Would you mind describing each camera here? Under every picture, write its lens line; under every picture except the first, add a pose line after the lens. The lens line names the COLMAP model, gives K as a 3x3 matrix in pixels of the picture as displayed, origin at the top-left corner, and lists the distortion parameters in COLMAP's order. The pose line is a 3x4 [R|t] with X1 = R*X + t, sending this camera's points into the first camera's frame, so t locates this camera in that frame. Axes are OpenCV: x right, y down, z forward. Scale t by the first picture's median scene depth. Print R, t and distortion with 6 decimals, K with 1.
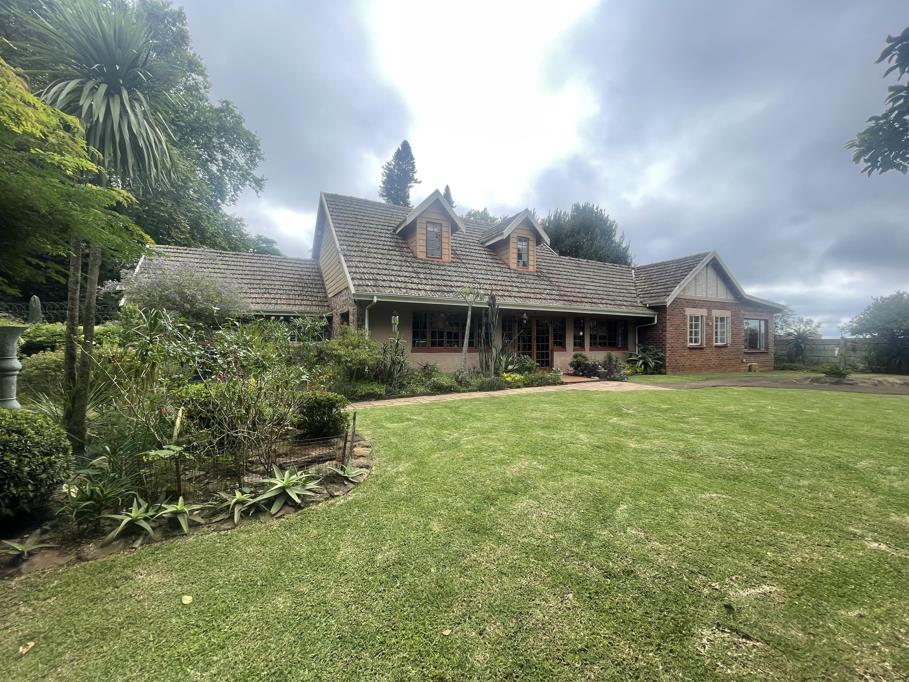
lens RADIAL K [[740.6, 0, 454.1], [0, 740.6, 341.1], [0, 0, 1]] dist [-0.010749, -0.003523]
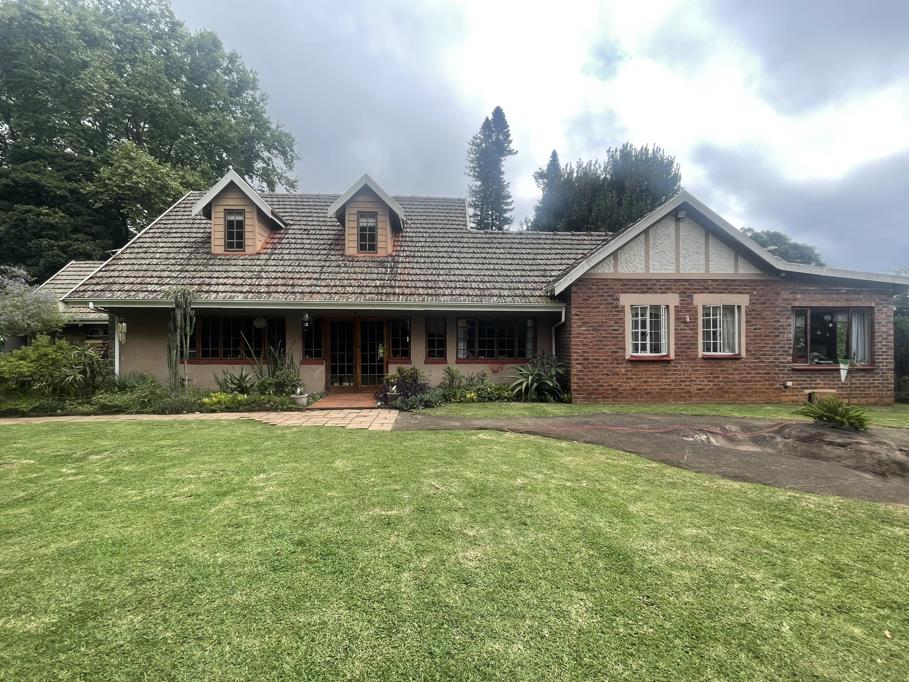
lens RADIAL K [[740.6, 0, 454.4], [0, 740.6, 341.1], [0, 0, 1]] dist [-0.010749, -0.003523]
pose [[0.750207, -0.003756, -0.661193, 0.621227], [0.006043, 0.999981, 0.001176, -0.008298], [0.661176, -0.004878, 0.750215, 0.463082]]
